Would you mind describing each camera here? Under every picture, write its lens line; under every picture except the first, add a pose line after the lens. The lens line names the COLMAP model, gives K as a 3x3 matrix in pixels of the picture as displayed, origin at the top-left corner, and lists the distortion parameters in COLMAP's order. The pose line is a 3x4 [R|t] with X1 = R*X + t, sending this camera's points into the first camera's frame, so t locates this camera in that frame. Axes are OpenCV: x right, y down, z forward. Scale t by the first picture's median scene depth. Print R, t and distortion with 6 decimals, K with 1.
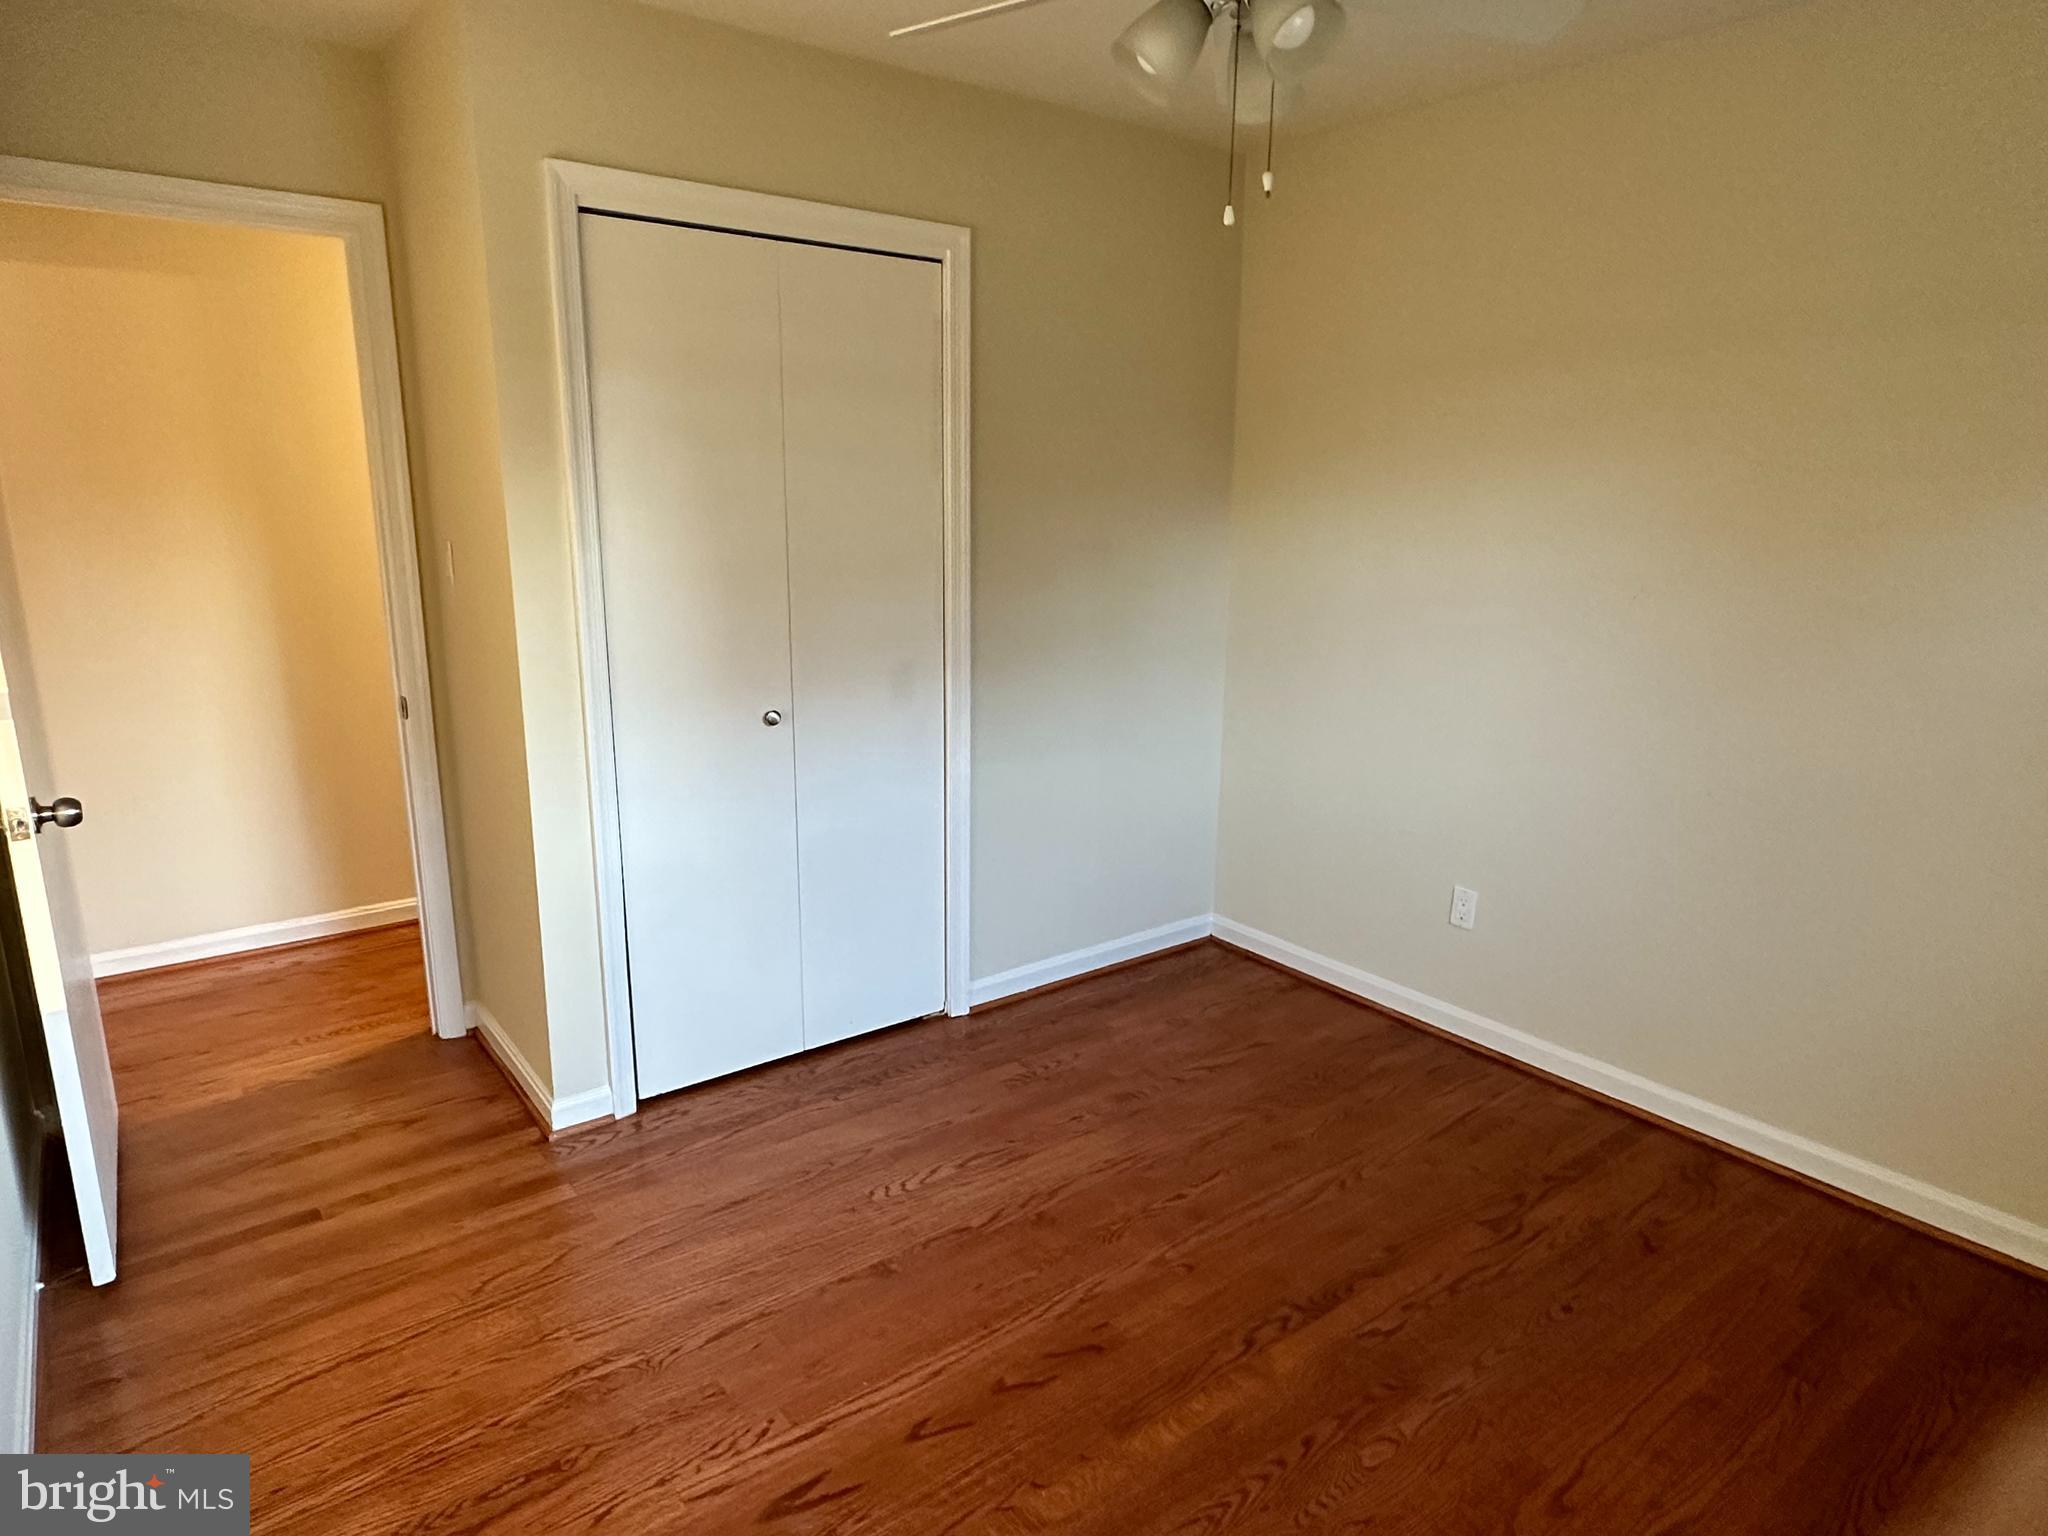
lens RADIAL K [[1197.6, 0, 1014.9], [0, 1197.6, 769.3], [0, 0, 1]] dist [0.008003, -0.001688]
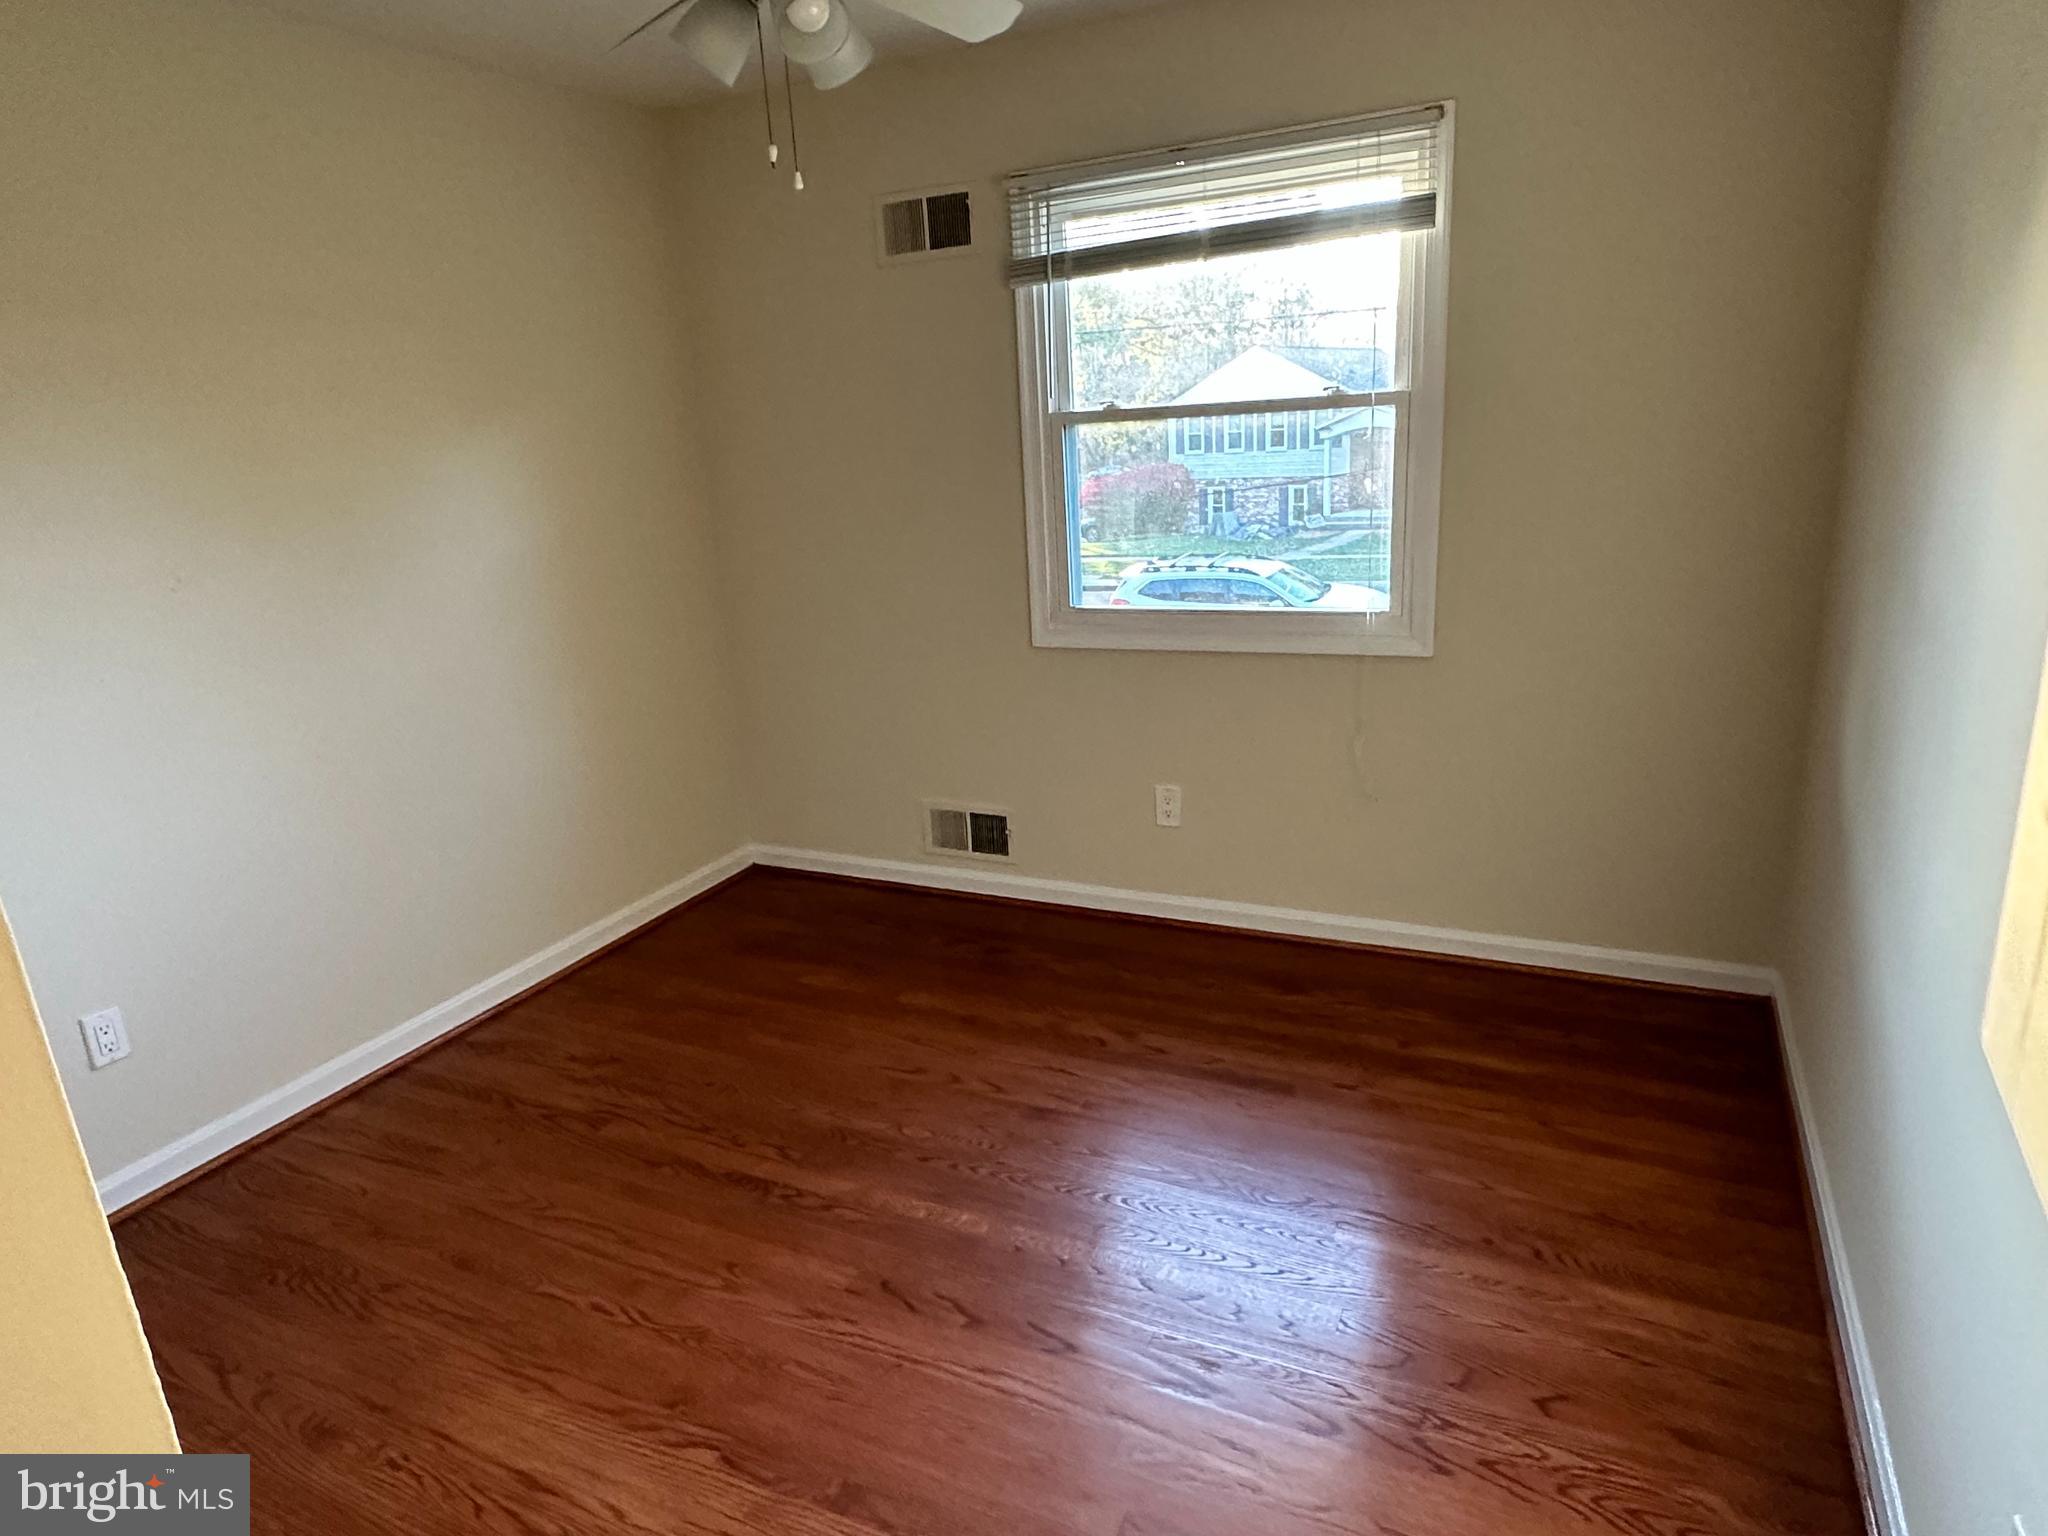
lens RADIAL K [[1197.6, 0, 1016.9], [0, 1197.6, 766.6], [0, 0, 1]] dist [0.008003, -0.001688]
pose [[-0.427398, -0.239720, 0.871703, -0.640188], [0.266445, 0.887979, 0.374835, -0.217918], [-0.863909, 0.392464, -0.315648, 0.883988]]
